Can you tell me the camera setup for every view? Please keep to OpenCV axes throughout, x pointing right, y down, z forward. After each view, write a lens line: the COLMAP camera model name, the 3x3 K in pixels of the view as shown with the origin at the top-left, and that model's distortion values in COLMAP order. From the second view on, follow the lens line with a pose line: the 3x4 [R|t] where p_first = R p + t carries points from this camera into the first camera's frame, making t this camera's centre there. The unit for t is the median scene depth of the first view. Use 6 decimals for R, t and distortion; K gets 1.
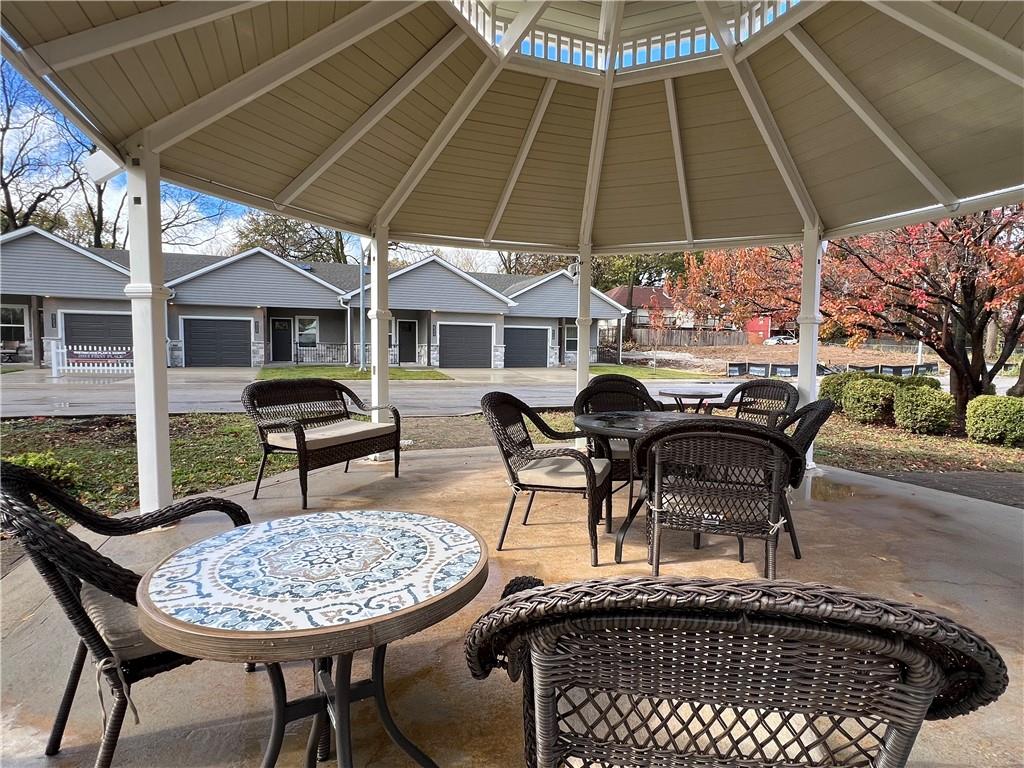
lens RADIAL K [[549.2, 0, 513.4], [0, 549.2, 388.3], [0, 0, 1]] dist [0.000391, -0.000720]
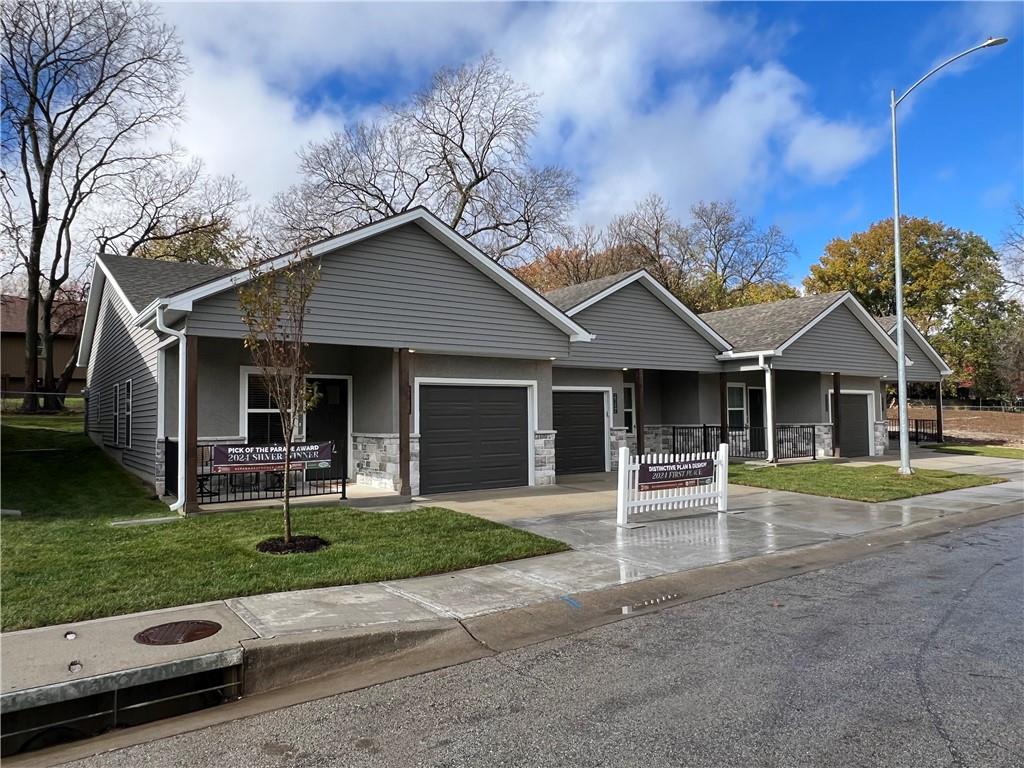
lens RADIAL K [[671.7, 0, 513.3], [0, 671.7, 380.7], [0, 0, 1]] dist [0.007339, 0.000709]
pose [[0.965231, -0.010412, 0.261192, -0.761830], [0.042122, 0.992343, -0.116105, -0.056225], [-0.257984, 0.123071, 0.958279, 0.334485]]
